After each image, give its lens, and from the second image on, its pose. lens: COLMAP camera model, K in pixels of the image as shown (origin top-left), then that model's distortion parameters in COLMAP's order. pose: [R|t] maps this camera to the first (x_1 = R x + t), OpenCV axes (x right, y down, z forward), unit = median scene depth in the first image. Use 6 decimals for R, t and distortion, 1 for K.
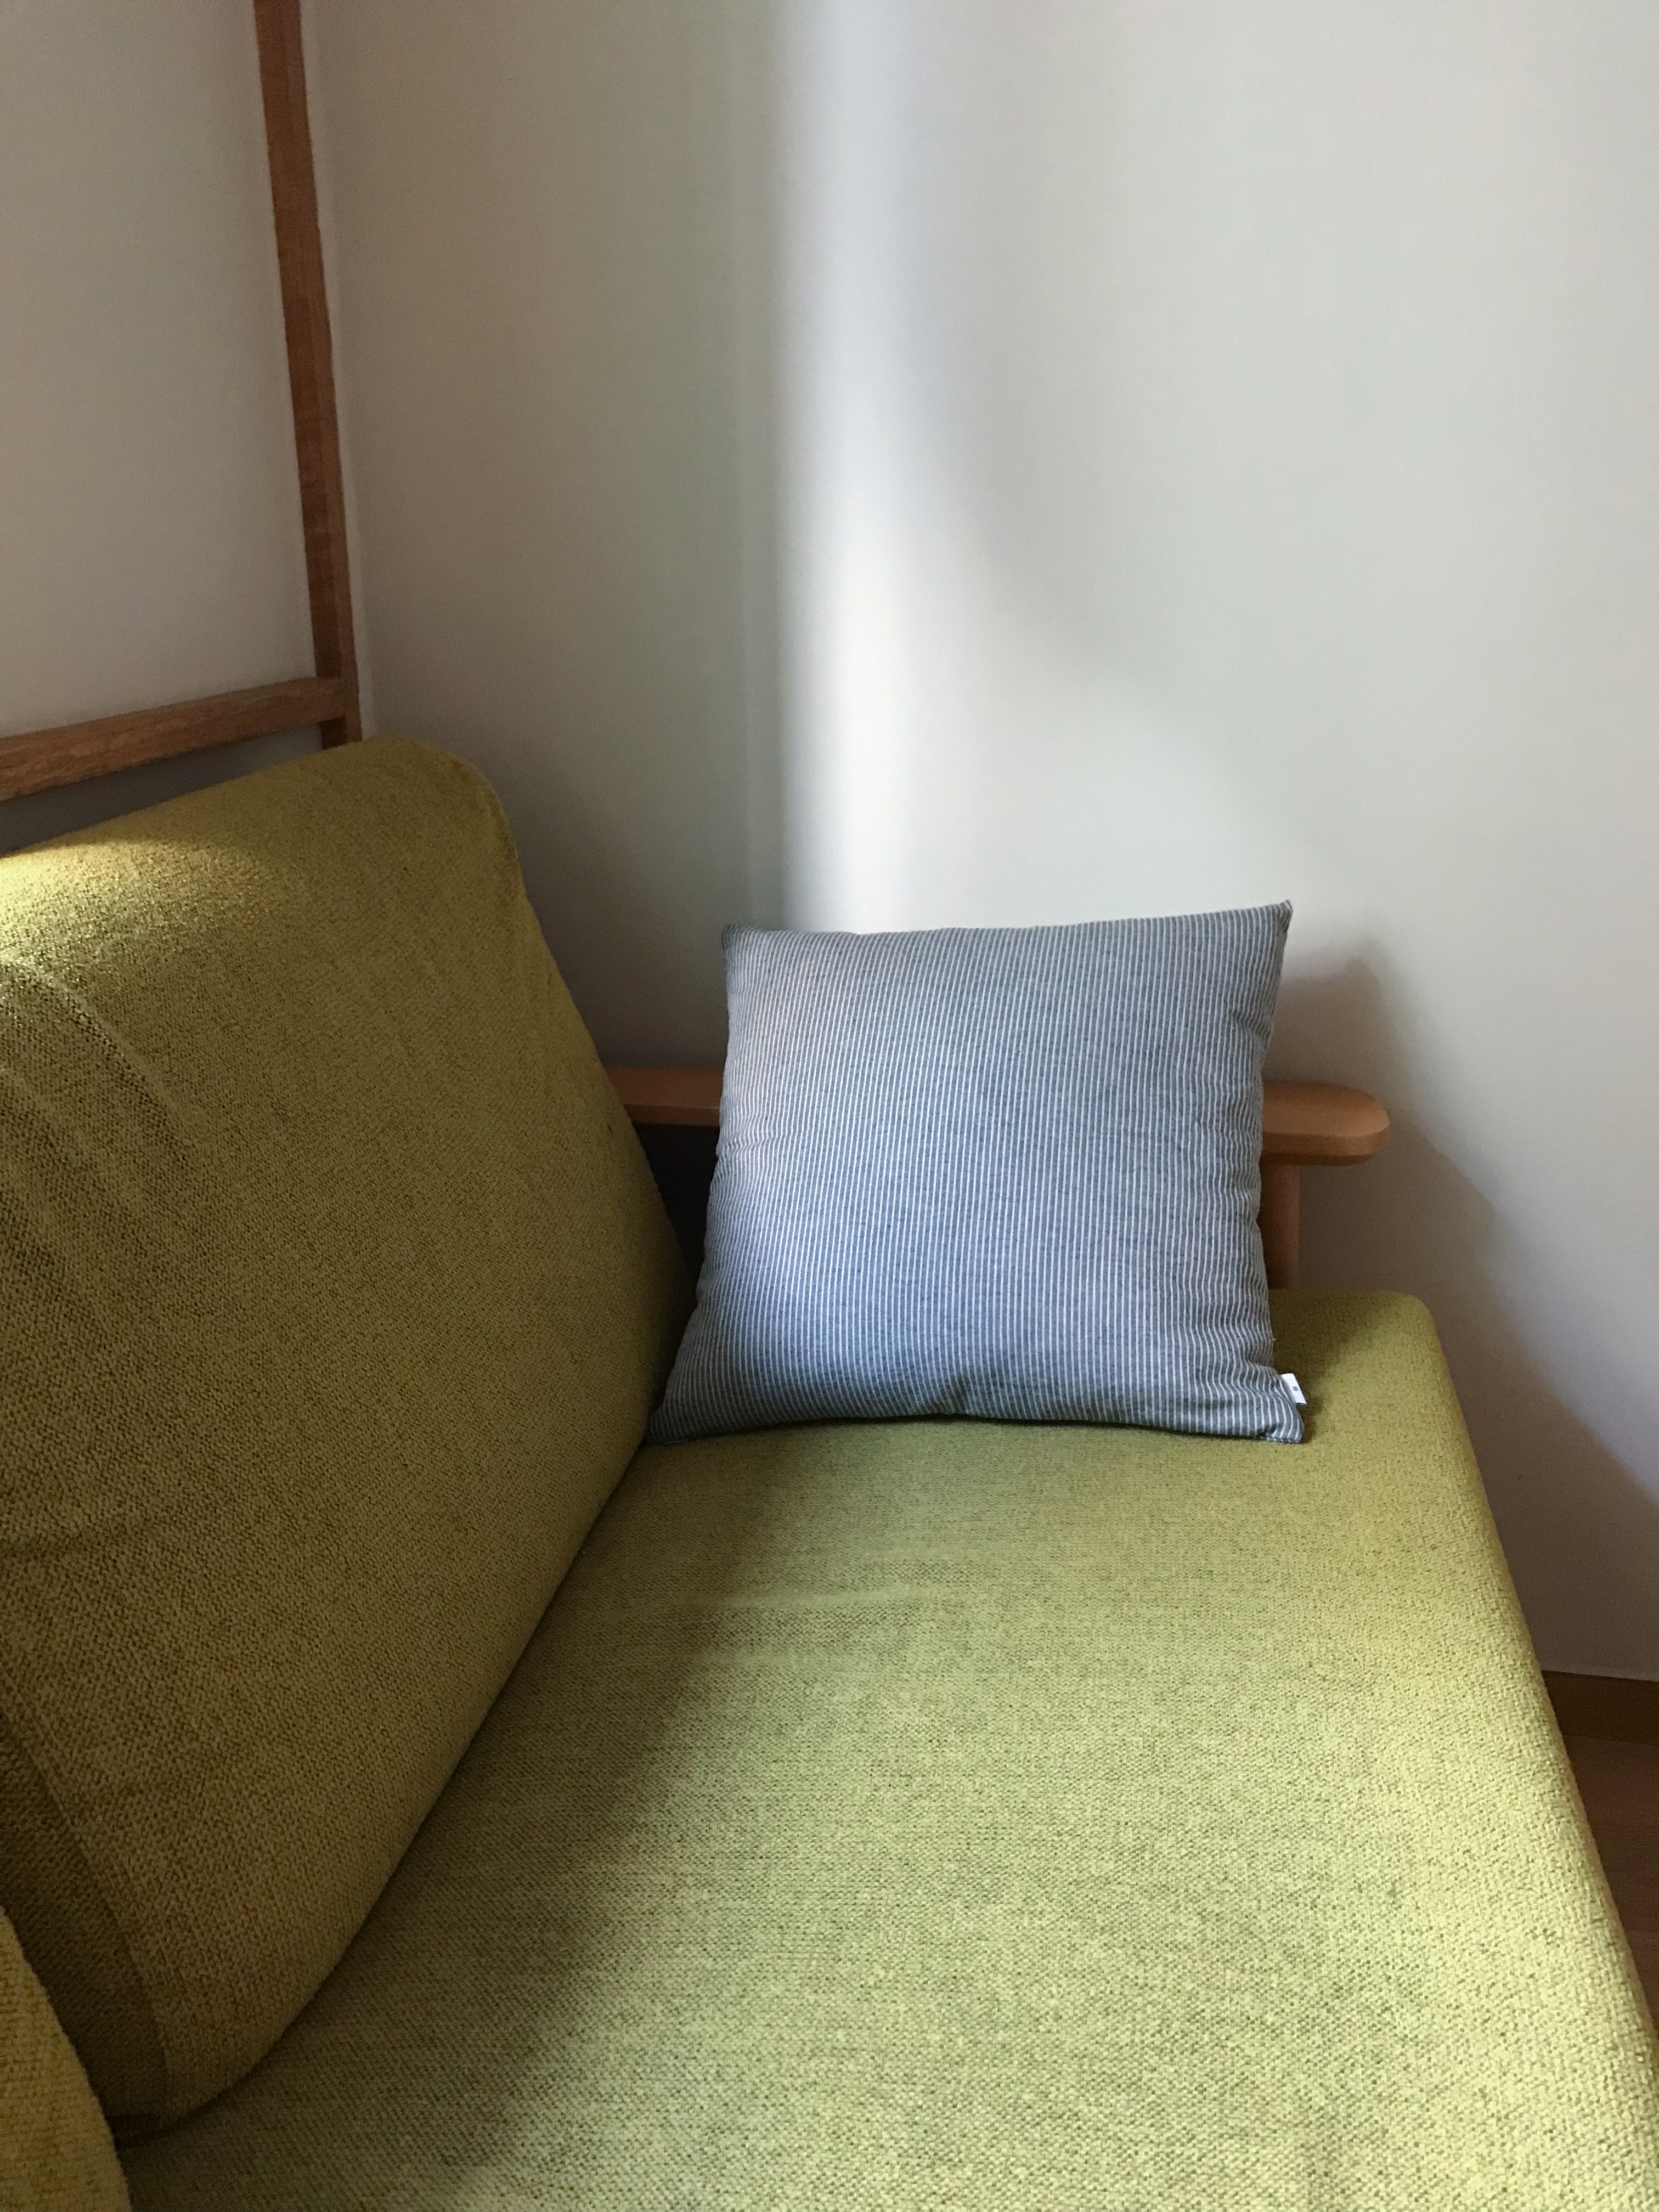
lens RADIAL K [[1830.0, 0, 829.5], [0, 1830.0, 1106.0], [0, 0, 1]] dist [0.008284, 0.001797]
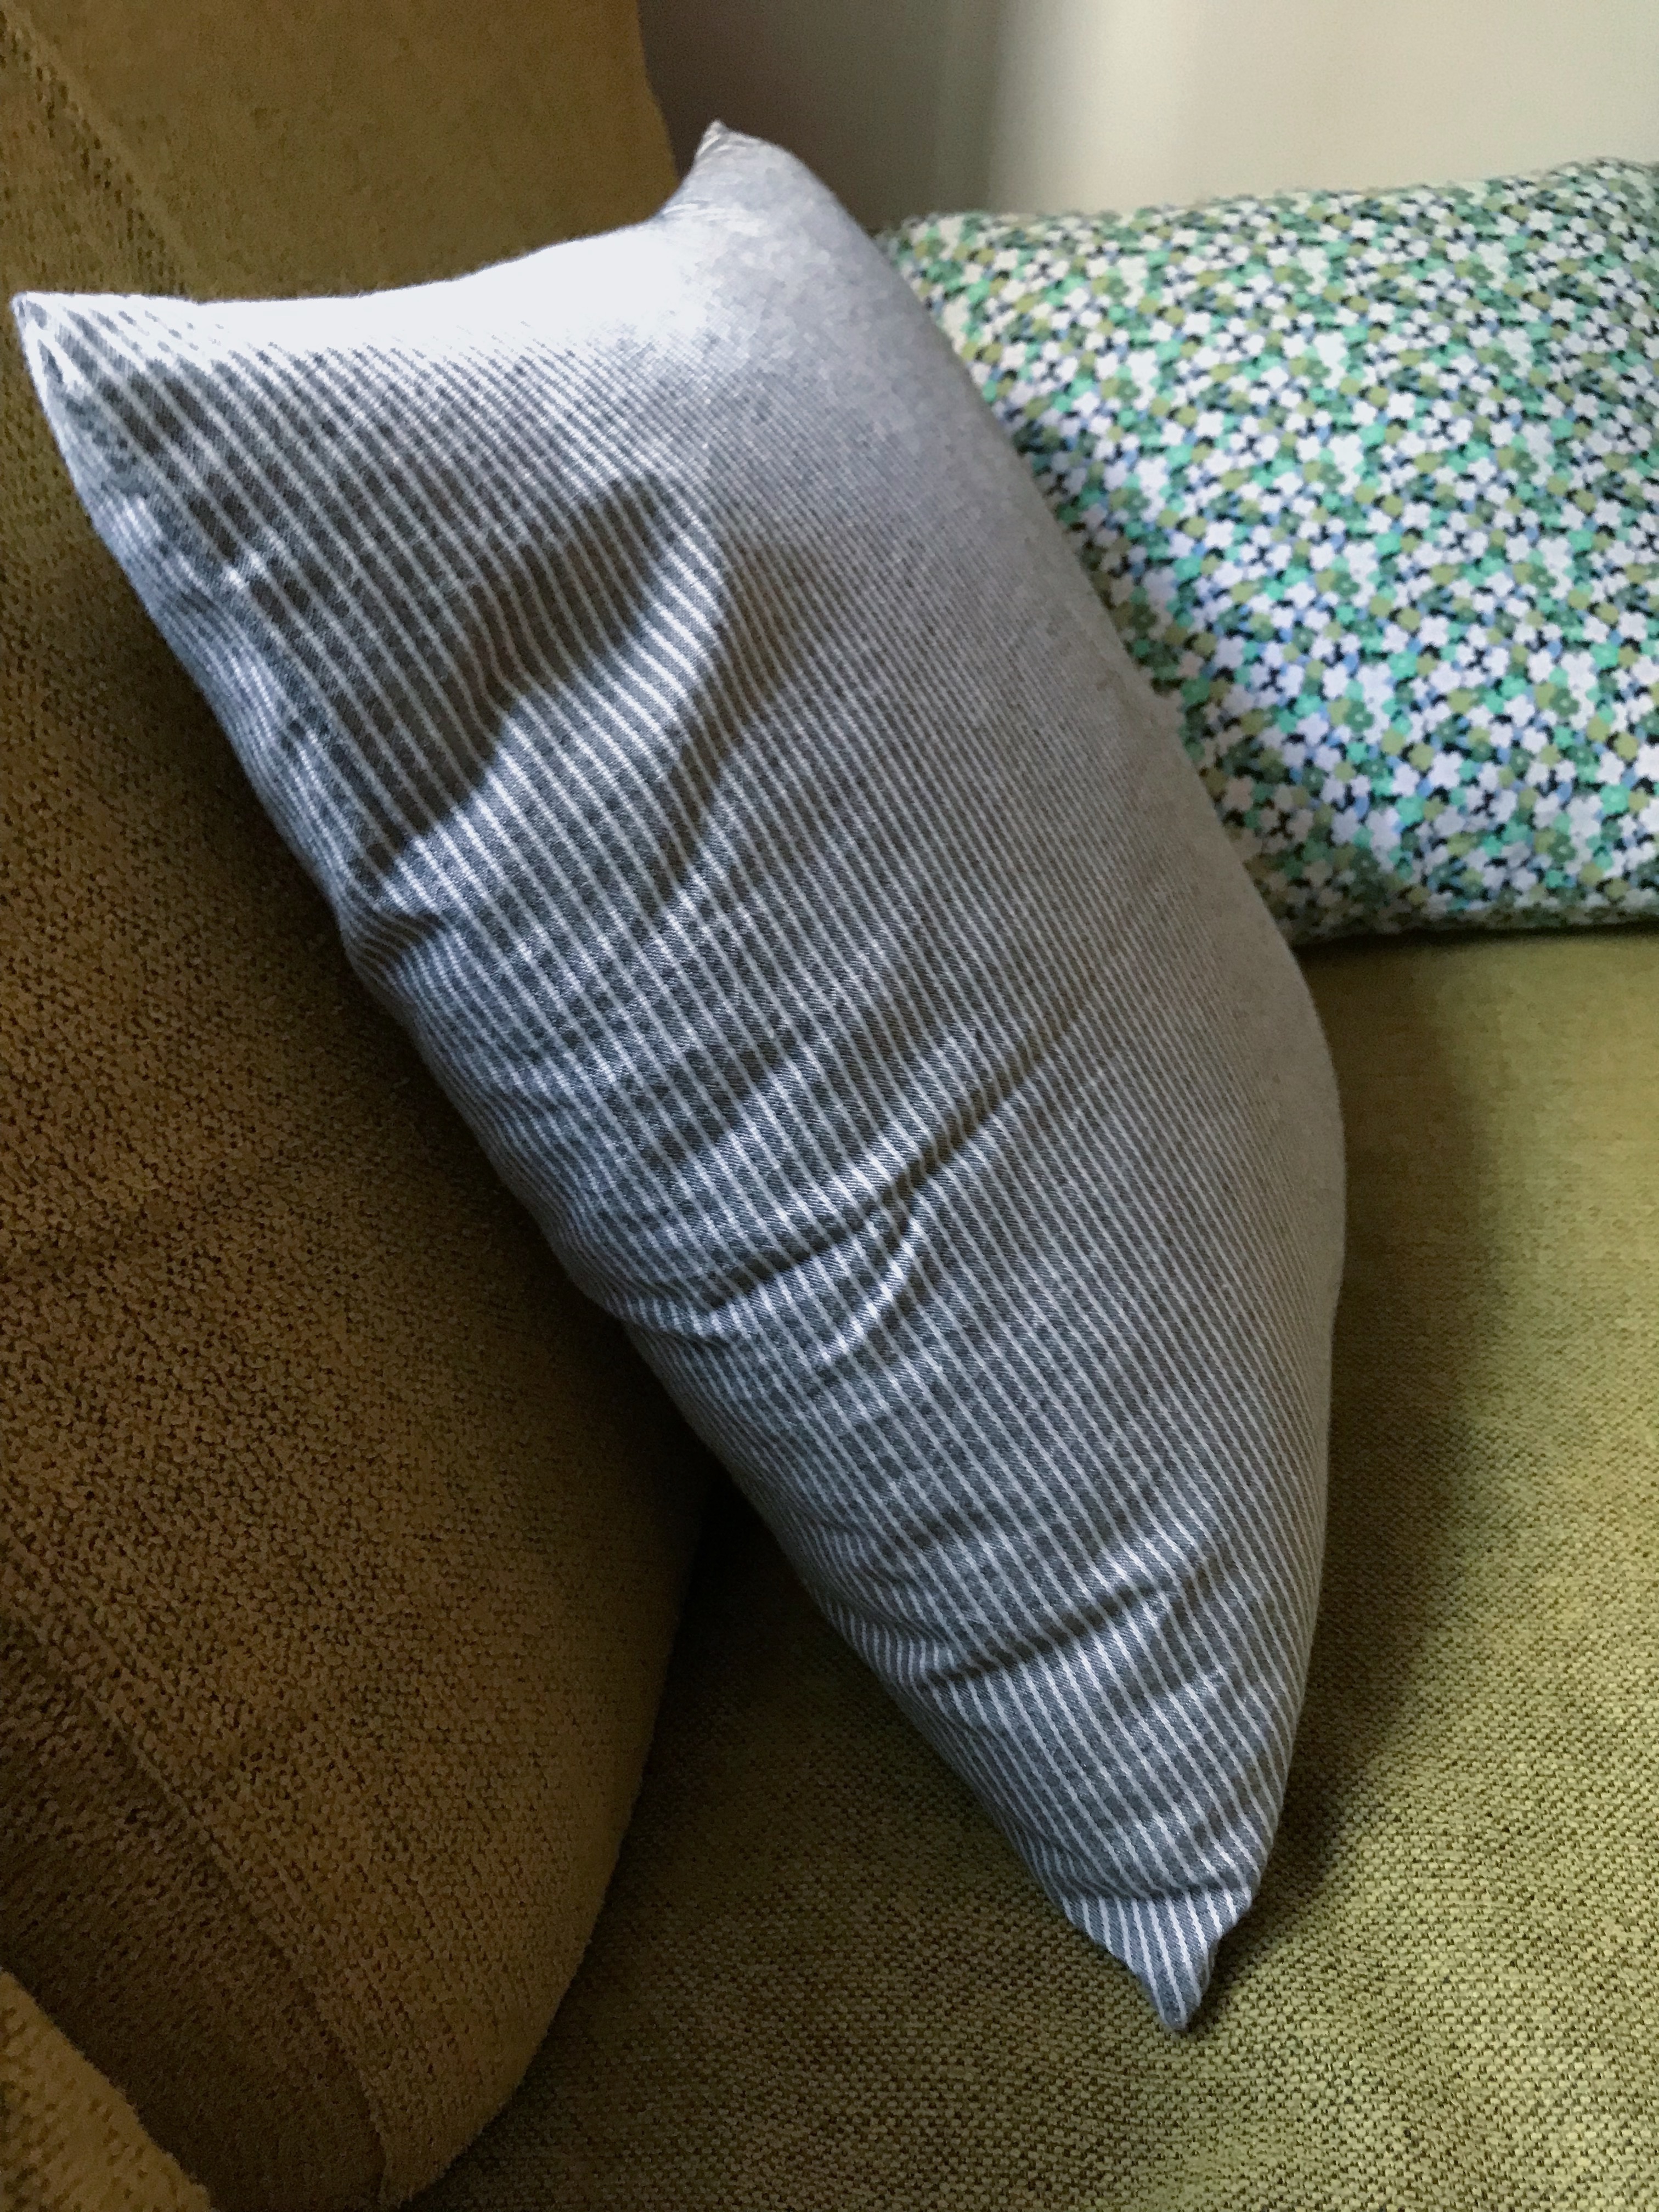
lens RADIAL K [[1830.0, 0, 829.5], [0, 1830.0, 1106.0], [0, 0, 1]] dist [0.008284, 0.001797]
pose [[0.995354, 0.025293, 0.092904, -0.270433], [-0.053500, 0.947503, 0.315239, 0.057150], [-0.080053, -0.318745, 0.944454, 0.545461]]
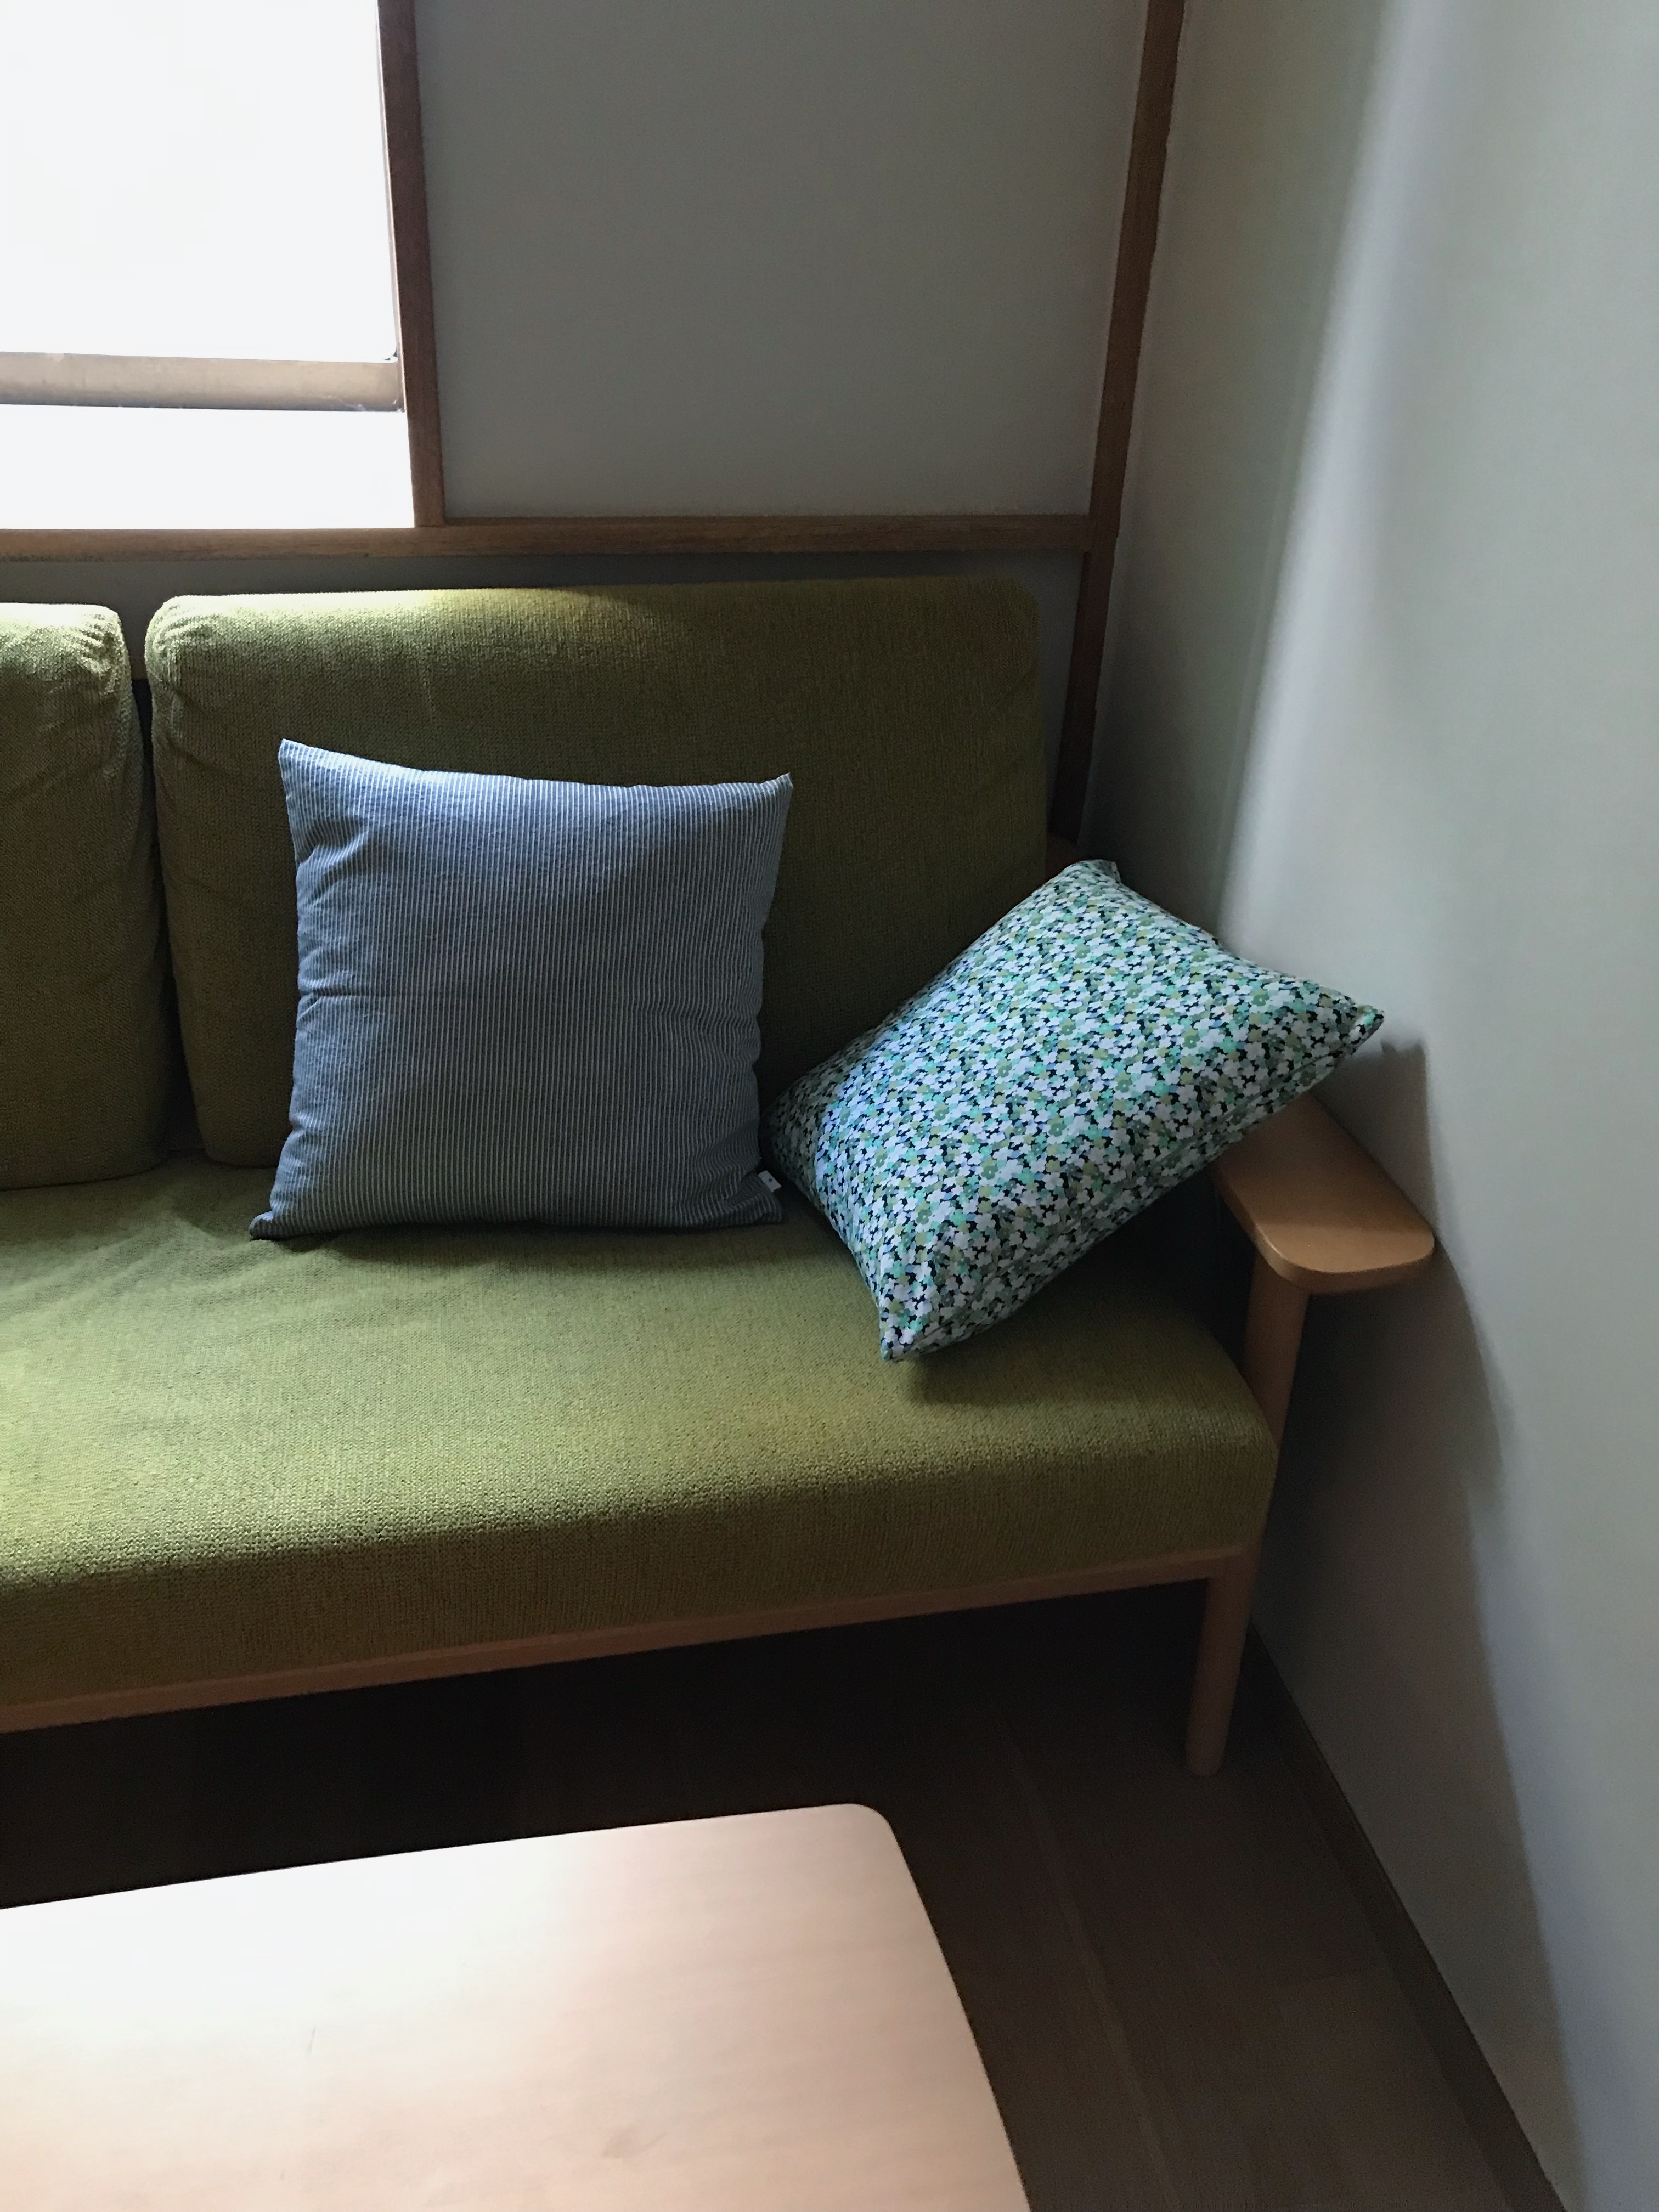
lens RADIAL K [[1830.0, 0, 829.5], [0, 1830.0, 1106.0], [0, 0, 1]] dist [0.008284, 0.001797]
pose [[0.398157, 0.518498, -0.756723, 1.538584], [-0.345889, 0.848899, 0.399664, -0.629804], [0.849607, 0.102613, 0.517338, 0.463876]]
